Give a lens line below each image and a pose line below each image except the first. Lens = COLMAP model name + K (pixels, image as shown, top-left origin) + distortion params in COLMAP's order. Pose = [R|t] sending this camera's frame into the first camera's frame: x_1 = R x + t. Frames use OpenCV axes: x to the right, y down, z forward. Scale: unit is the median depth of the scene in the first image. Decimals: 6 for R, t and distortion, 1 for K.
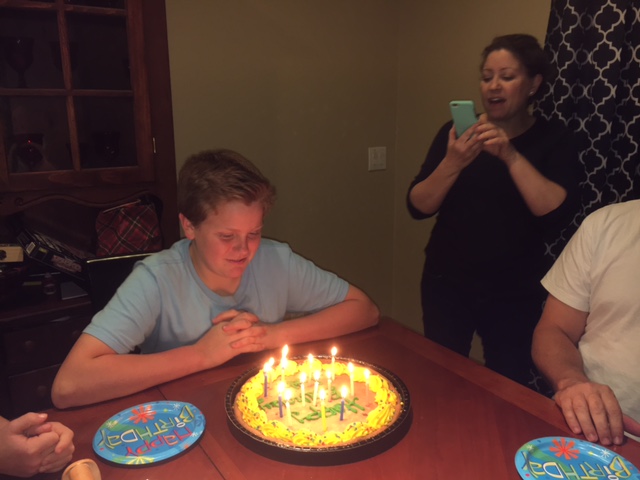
lens RADIAL K [[549.5, 0, 322.9], [0, 549.5, 237.3], [0, 0, 1]] dist [0.060984, -0.069047]
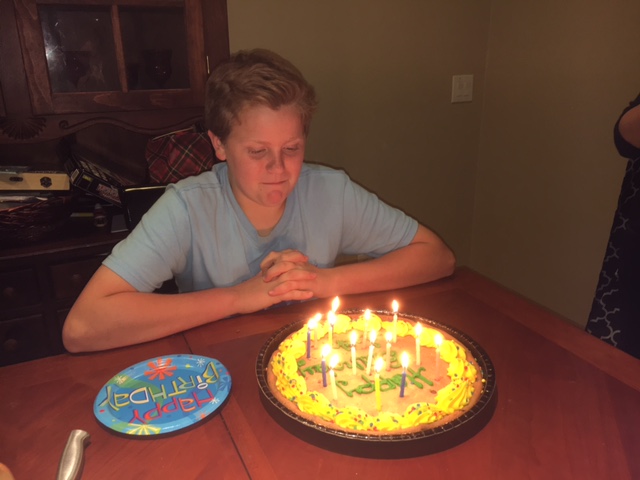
lens RADIAL K [[549.5, 0, 321.3], [0, 549.5, 240.2], [0, 0, 1]] dist [0.060984, -0.069047]
pose [[0.989965, 0.039005, -0.135825, 0.017419], [-0.024817, 0.994202, 0.104625, 0.033296], [0.139119, -0.100204, 0.985193, 0.227788]]
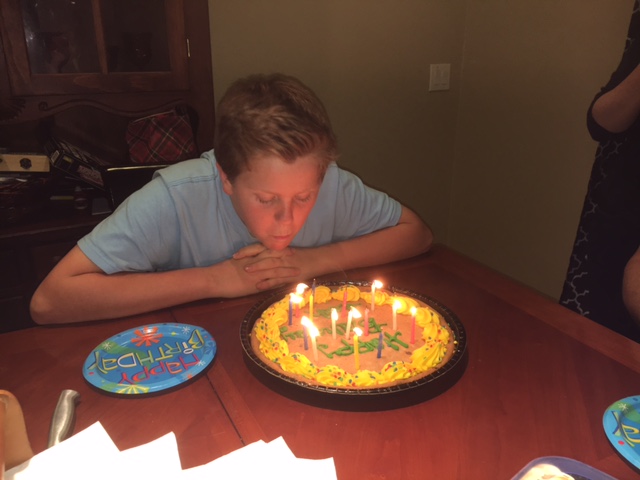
lens RADIAL K [[549.5, 0, 322.2], [0, 549.5, 240.4], [0, 0, 1]] dist [0.060984, -0.069047]
pose [[0.994468, 0.039834, -0.097198, 0.020867], [-0.028237, 0.992624, 0.117898, 0.060519], [0.101178, -0.114501, 0.988257, 0.191348]]
